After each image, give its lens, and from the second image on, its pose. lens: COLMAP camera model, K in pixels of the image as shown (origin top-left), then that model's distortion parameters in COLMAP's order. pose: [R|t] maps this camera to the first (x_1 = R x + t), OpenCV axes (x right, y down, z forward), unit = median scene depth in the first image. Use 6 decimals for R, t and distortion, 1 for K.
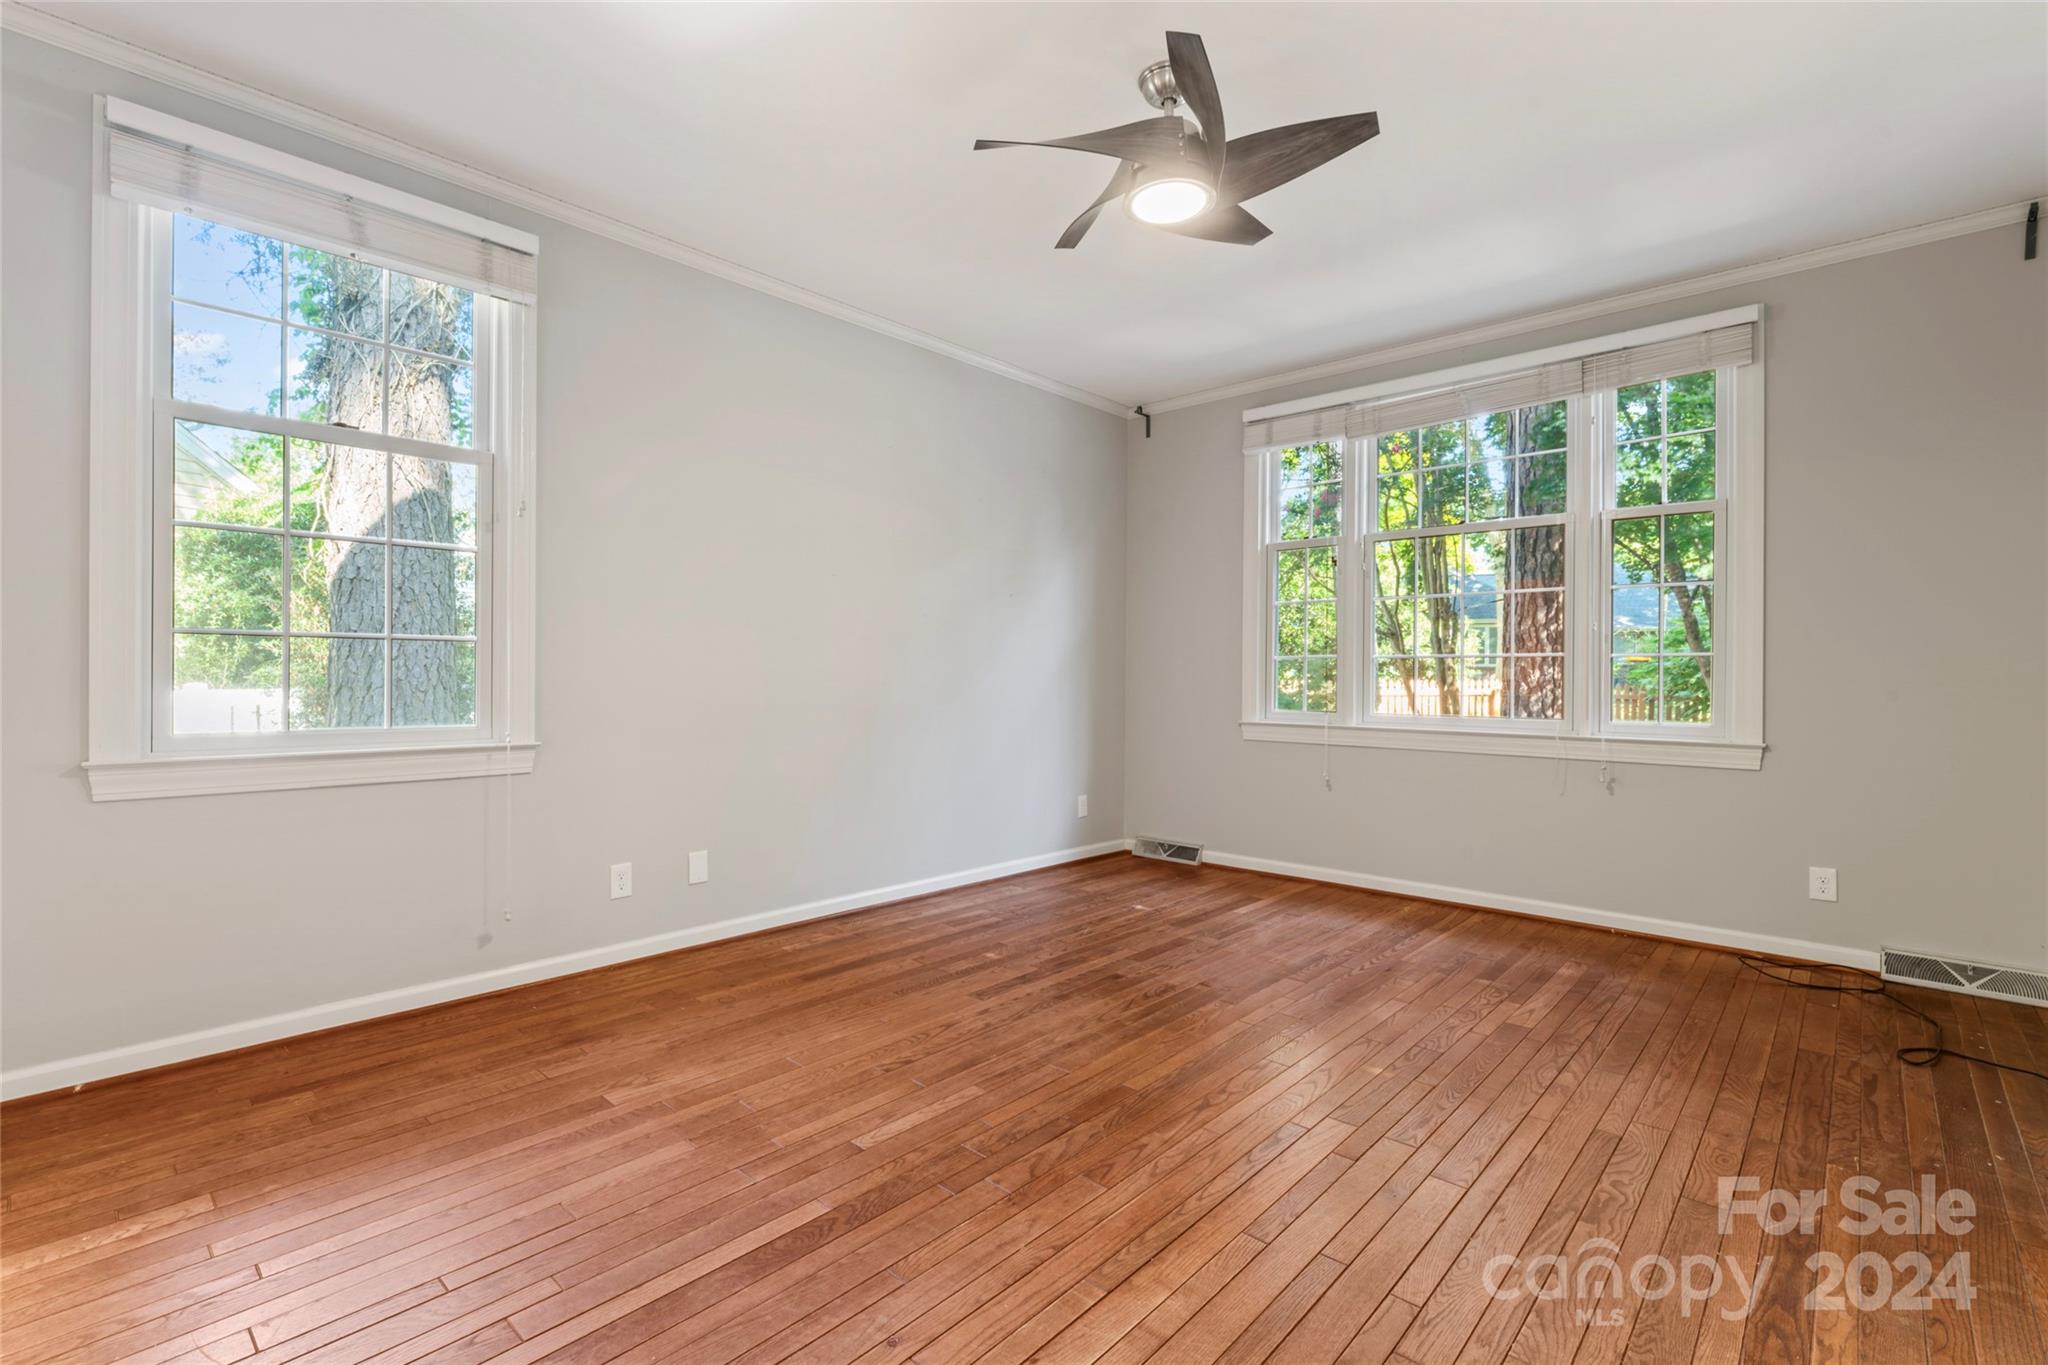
lens RADIAL K [[925.2, 0, 1020.5], [0, 925.2, 678.7], [0, 0, 1]] dist [-0.004954, 0.000627]
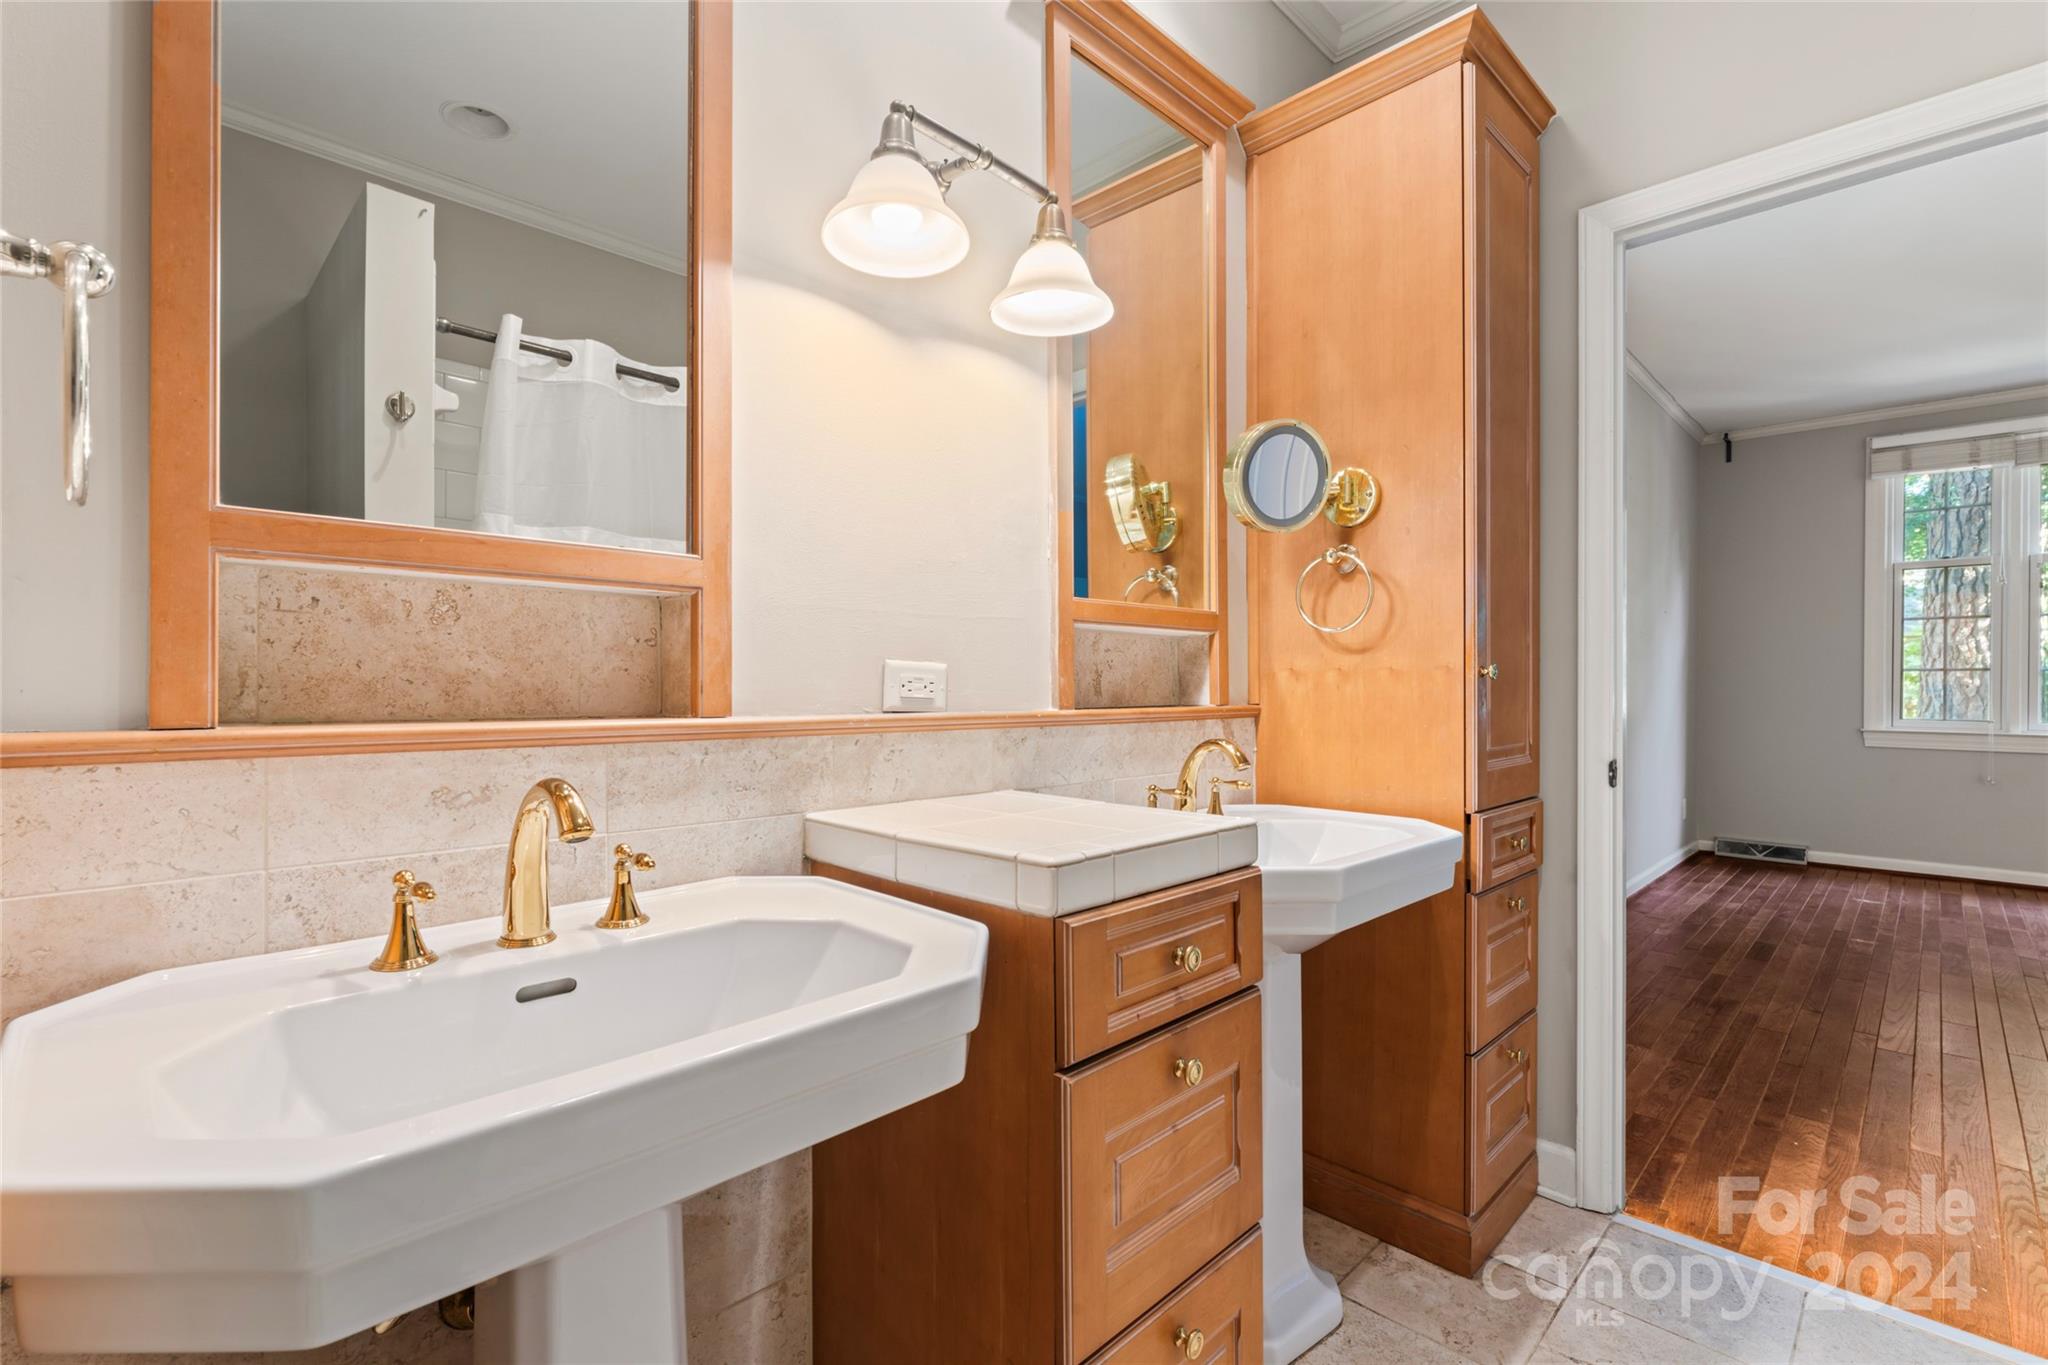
lens RADIAL K [[925.2, 0, 1026.8], [0, 925.2, 683.1], [0, 0, 1]] dist [-0.004954, 0.000627]
pose [[0.999311, -0.004000, -0.036886, -0.661202], [0.003700, 0.999960, -0.008195, -0.001539], [0.036917, 0.008053, 0.999286, -0.093888]]
